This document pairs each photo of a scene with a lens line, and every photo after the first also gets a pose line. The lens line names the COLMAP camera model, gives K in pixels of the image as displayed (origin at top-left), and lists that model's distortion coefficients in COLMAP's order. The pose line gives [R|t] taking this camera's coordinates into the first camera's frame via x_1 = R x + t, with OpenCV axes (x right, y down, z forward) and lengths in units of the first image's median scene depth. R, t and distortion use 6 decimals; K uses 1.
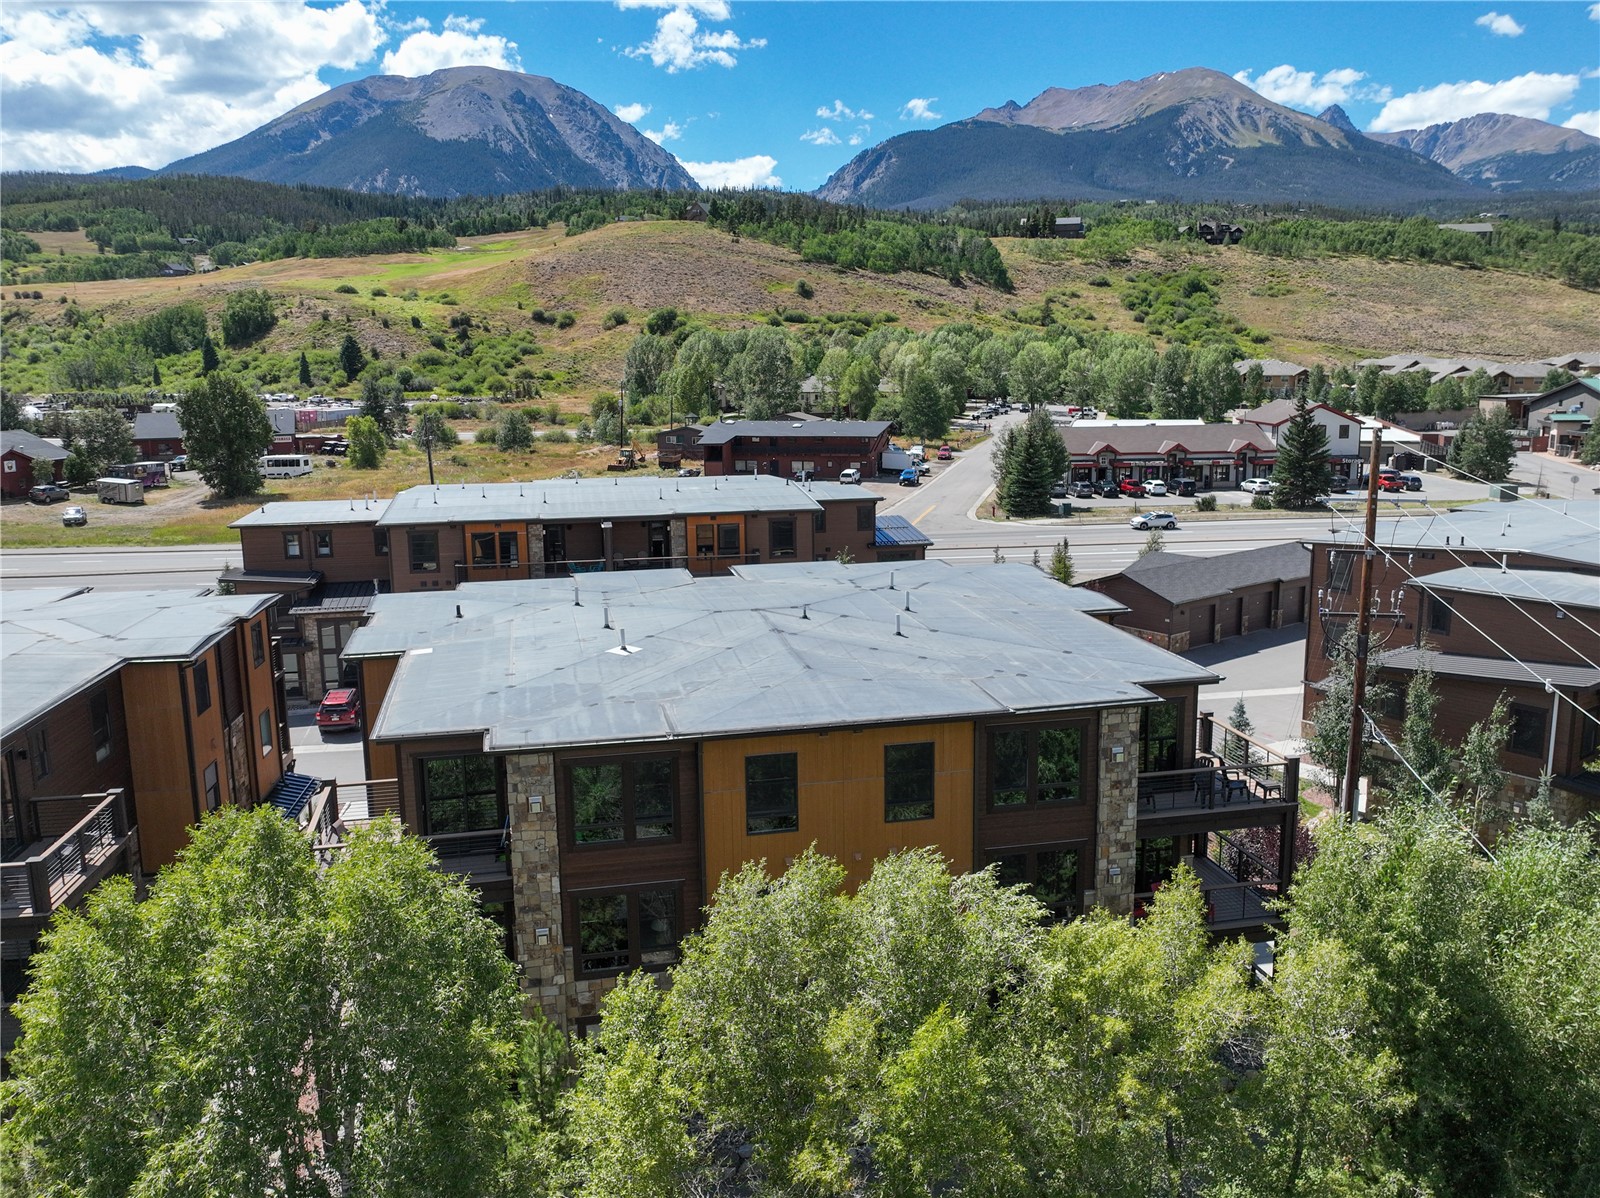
lens RADIAL K [[1324.1, 0, 800.0], [0, 1324.1, 599.0], [0, 0, 1]] dist [0.005140, 0.003588]
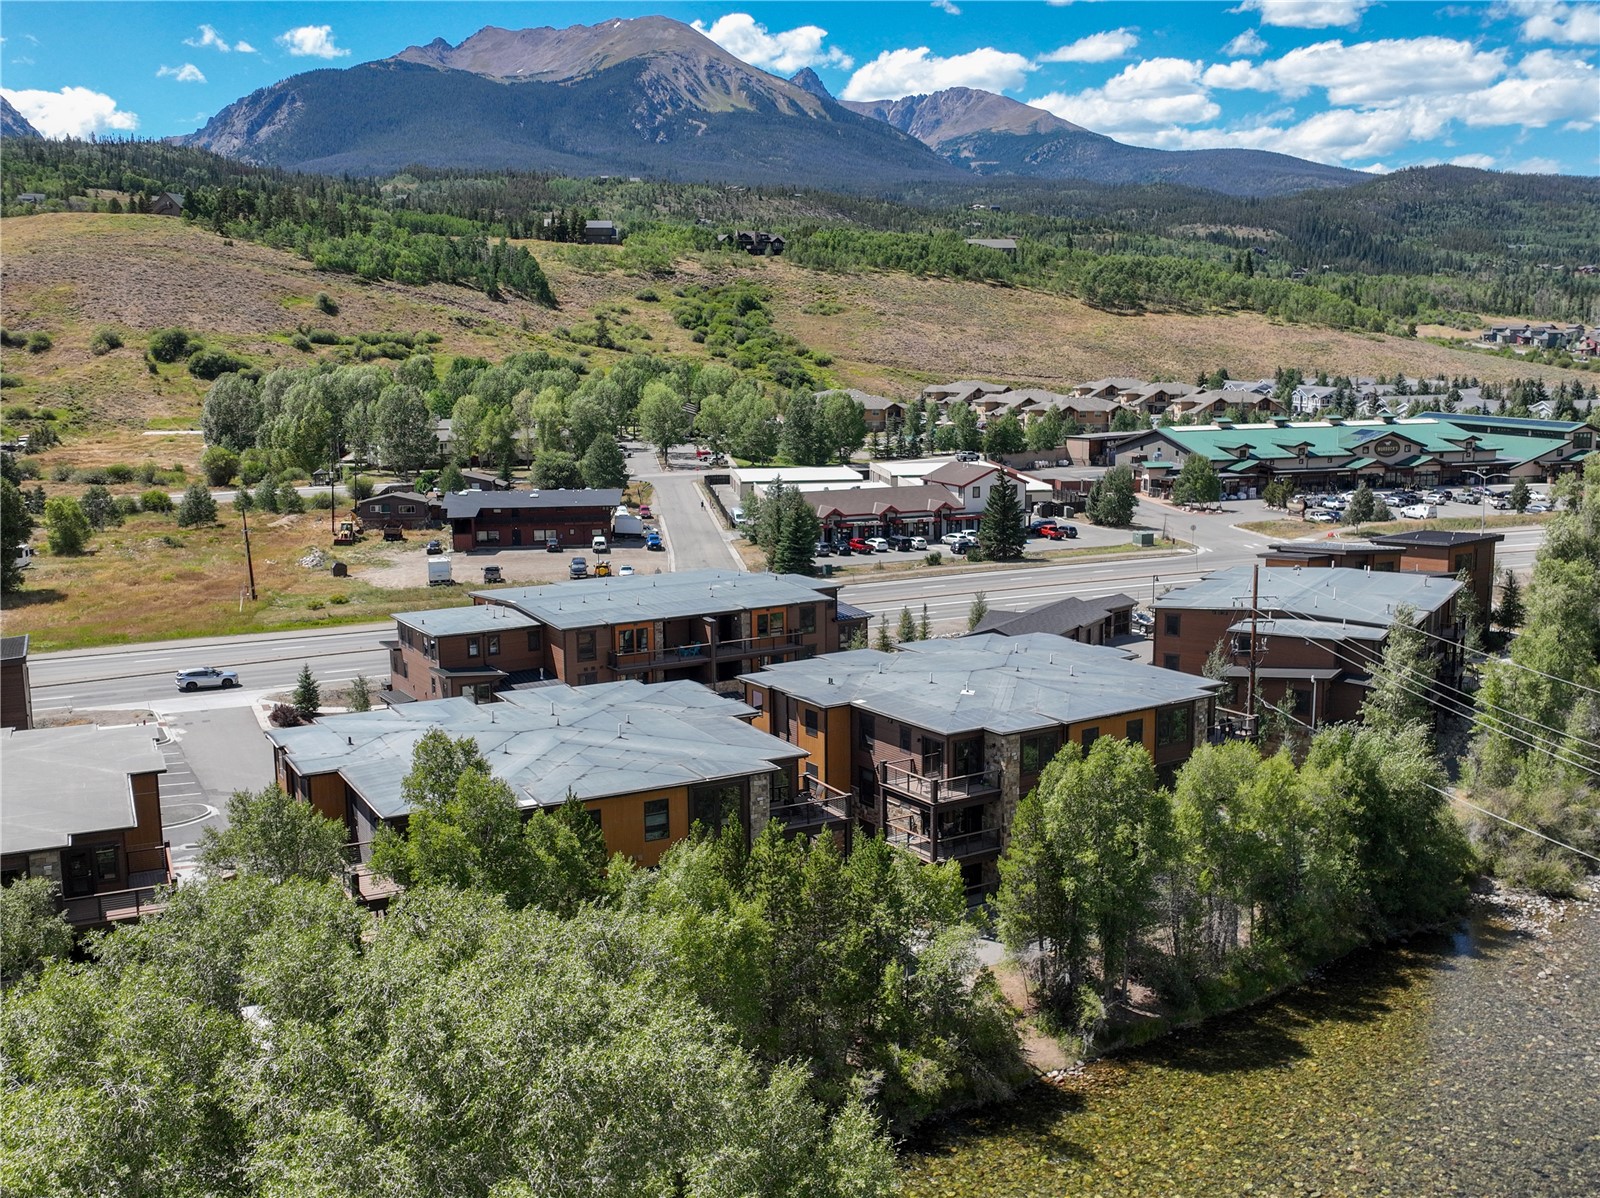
lens RADIAL K [[1617.8, 0, 800.0], [0, 1617.8, 599.0], [0, 0, 1]] dist [0.008380, -0.005684]
pose [[0.934105, -0.055098, 0.352722, -0.087934], [0.064306, 0.997826, -0.014433, -0.006074], [-0.351160, 0.036164, 0.935617, -0.088761]]
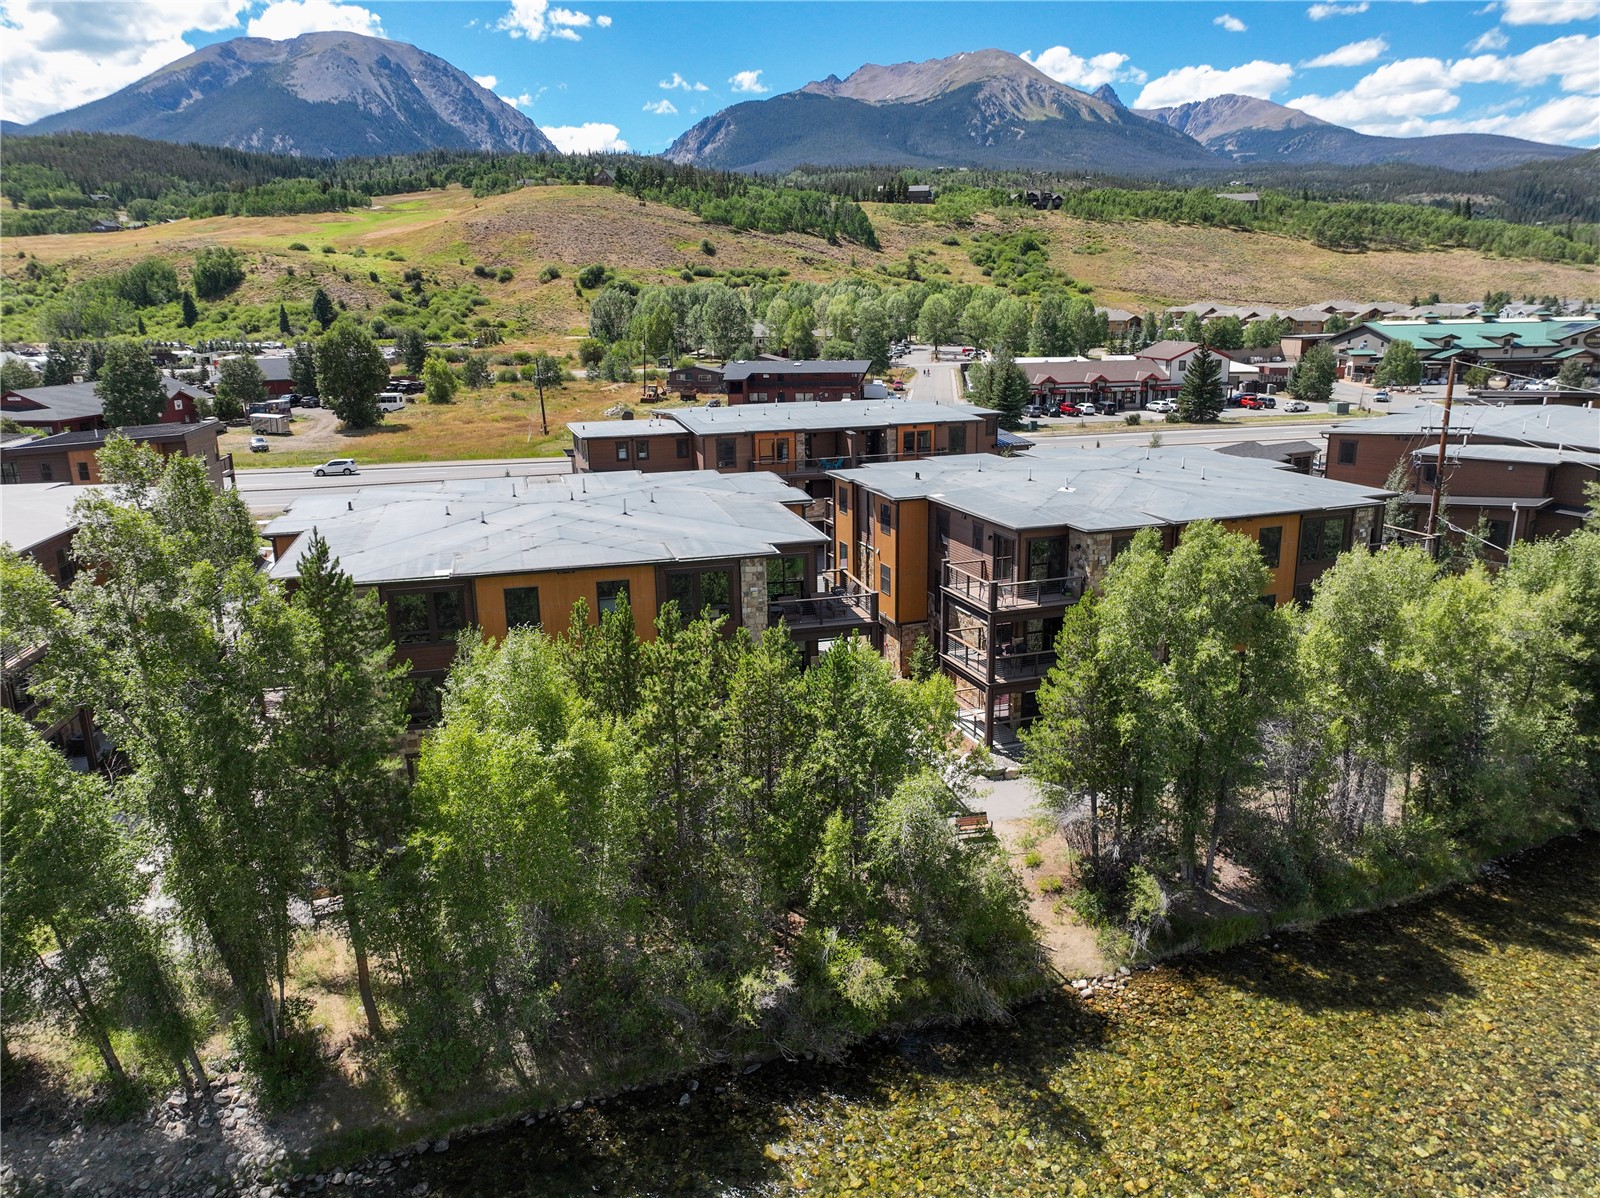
lens RADIAL K [[1149.3, 0, 800.0], [0, 1149.3, 599.0], [0, 0, 1]] dist [-0.003874, 0.023201]
pose [[0.992074, -0.035020, 0.120677, -0.047071], [0.026475, 0.997075, 0.071704, 0.004504], [-0.122835, -0.067940, 0.990099, -0.033079]]
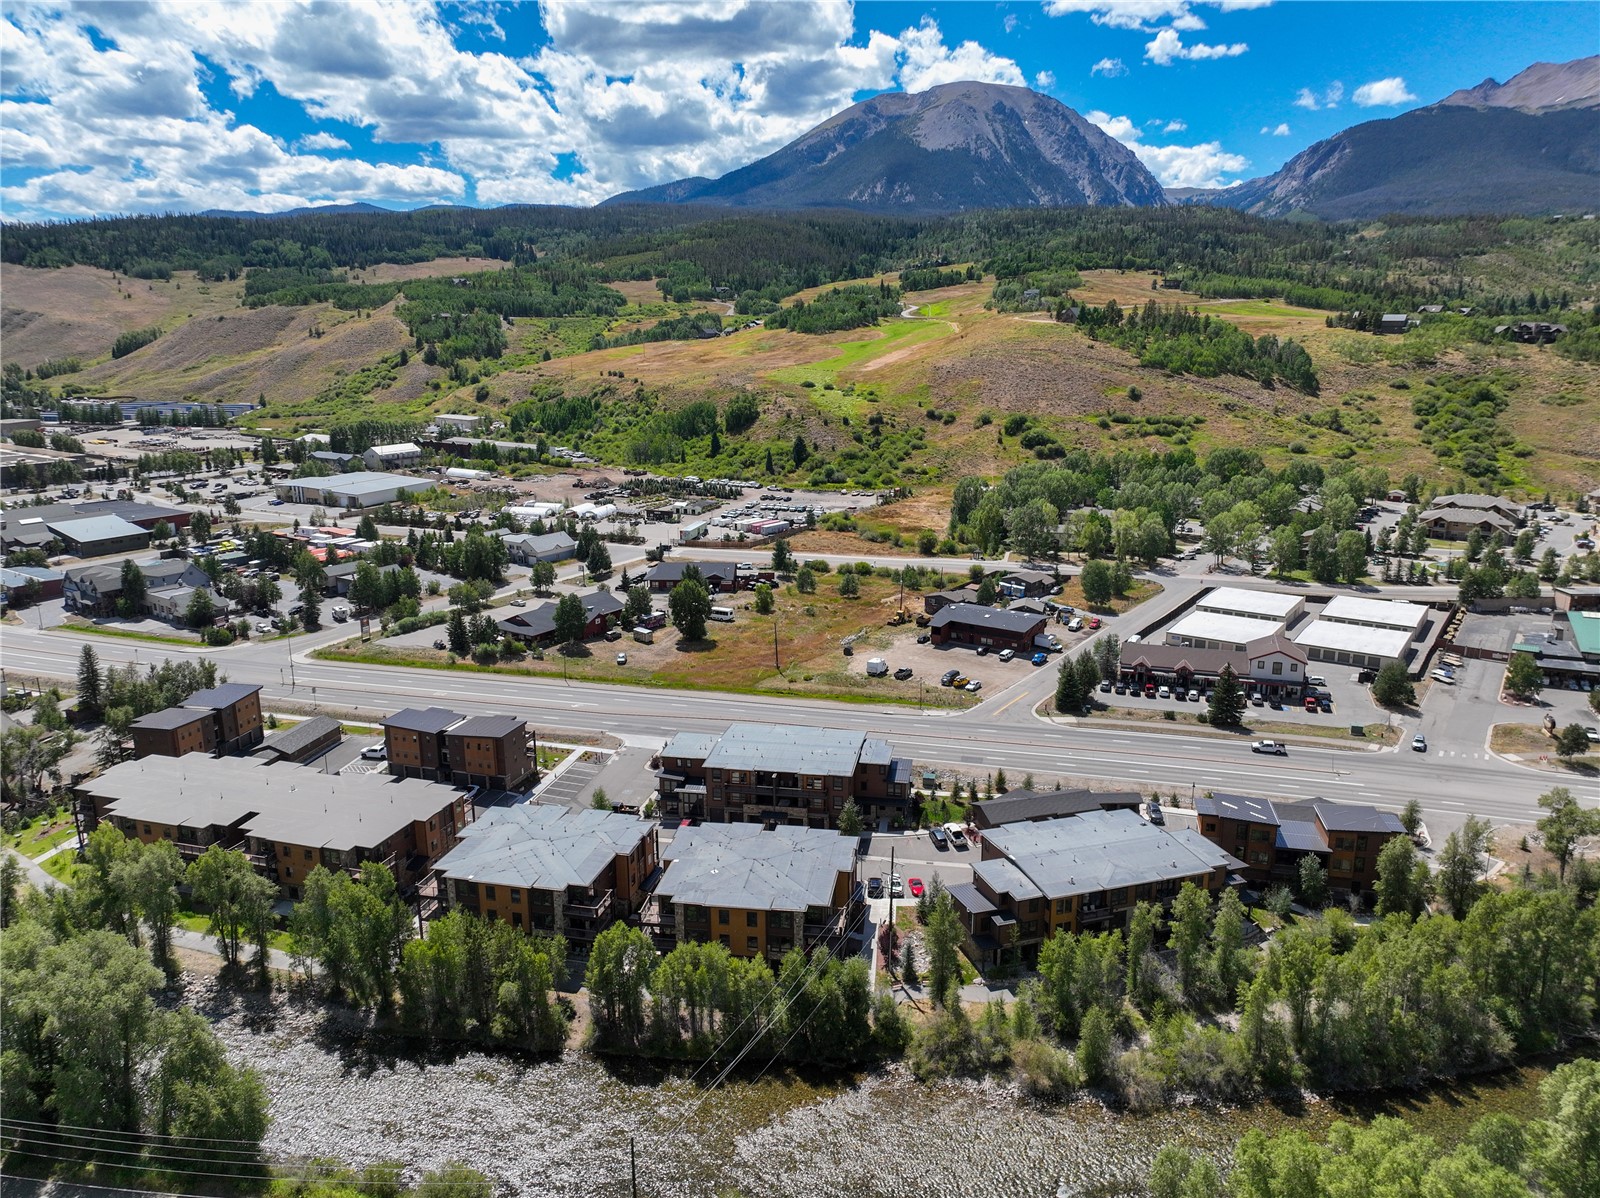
lens RADIAL K [[1138.1, 0, 800.0], [0, 1138.1, 599.0], [0, 0, 1]] dist [-0.004834, 0.019392]
pose [[0.934391, 0.093996, -0.343625, 0.095680], [-0.074371, 0.994779, 0.069883, -0.081450], [0.348400, -0.039742, 0.936503, -0.171646]]
